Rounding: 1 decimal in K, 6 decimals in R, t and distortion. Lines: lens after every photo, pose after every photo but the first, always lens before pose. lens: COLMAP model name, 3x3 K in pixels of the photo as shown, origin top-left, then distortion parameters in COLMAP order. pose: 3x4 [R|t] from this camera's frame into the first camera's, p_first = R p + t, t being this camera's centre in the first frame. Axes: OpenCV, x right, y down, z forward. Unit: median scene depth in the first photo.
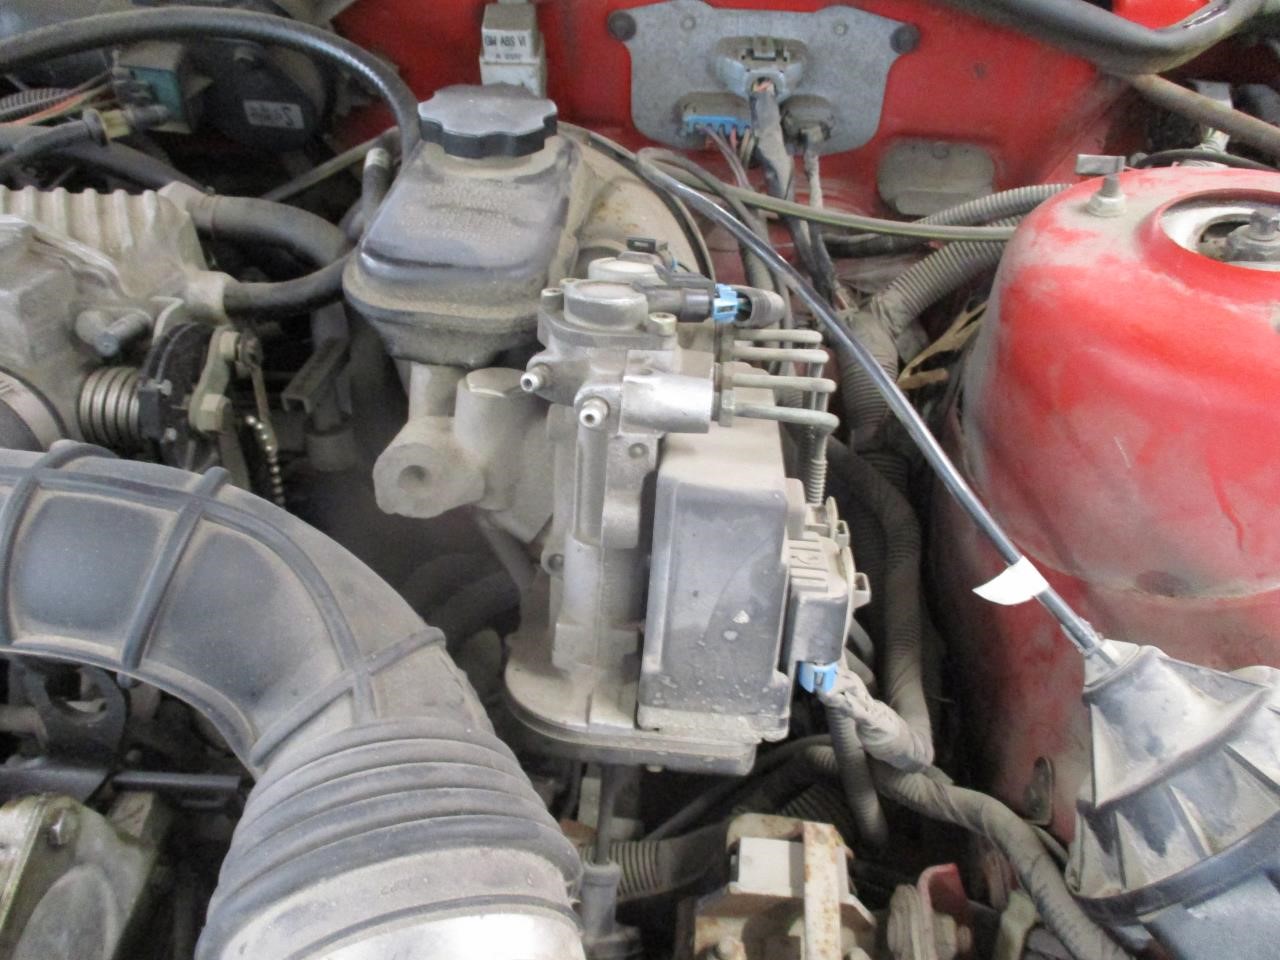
lens RADIAL K [[1055.6, 0, 663.3], [0, 1055.6, 477.2], [0, 0, 1]] dist [-0.046899, 0.012231]
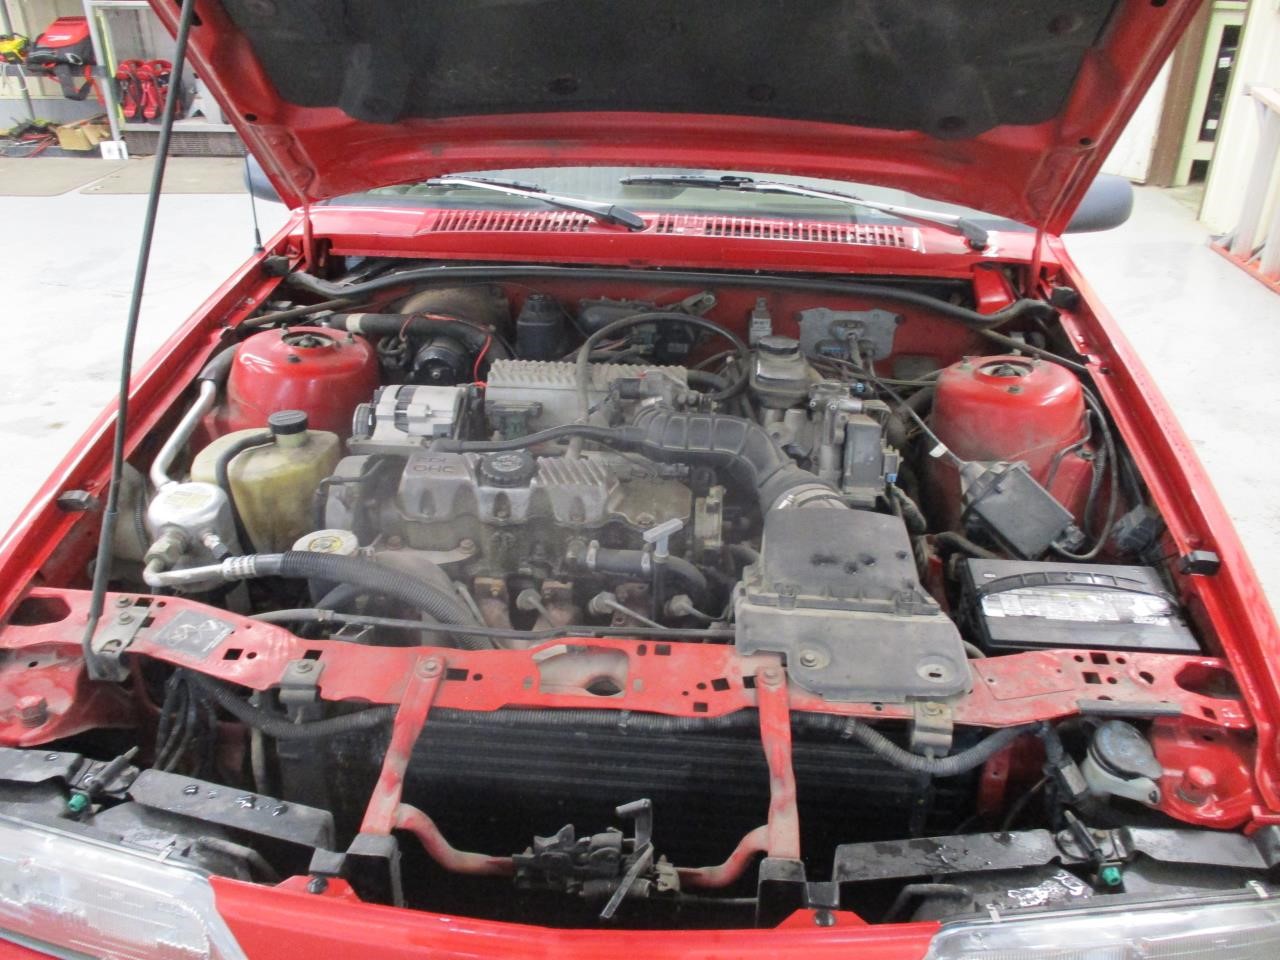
lens RADIAL K [[1055.6, 0, 663.3], [0, 1055.6, 477.2], [0, 0, 1]] dist [-0.046899, 0.012231]
pose [[0.999811, -0.019358, -0.001730, -0.675392], [0.018360, 0.969965, -0.242552, 1.103544], [0.006373, 0.242474, 0.970137, -2.724381]]
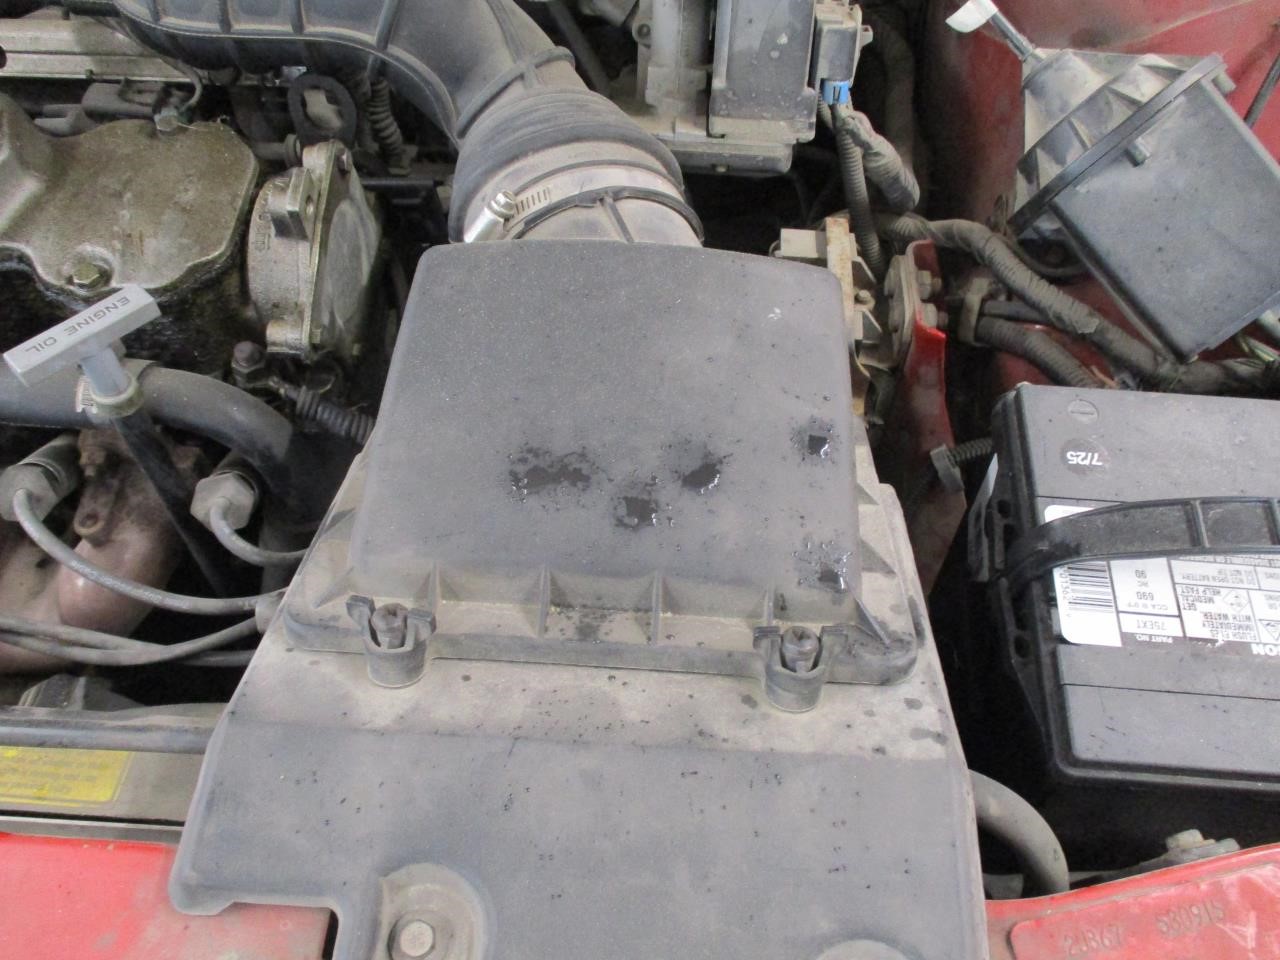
lens RADIAL K [[1055.6, 0, 663.3], [0, 1055.6, 477.2], [0, 0, 1]] dist [-0.046899, 0.012231]
pose [[0.999552, -0.028210, -0.009974, -0.086773], [0.029721, 0.974542, 0.222228, 0.377017], [0.003451, -0.222425, 0.974944, -0.498165]]
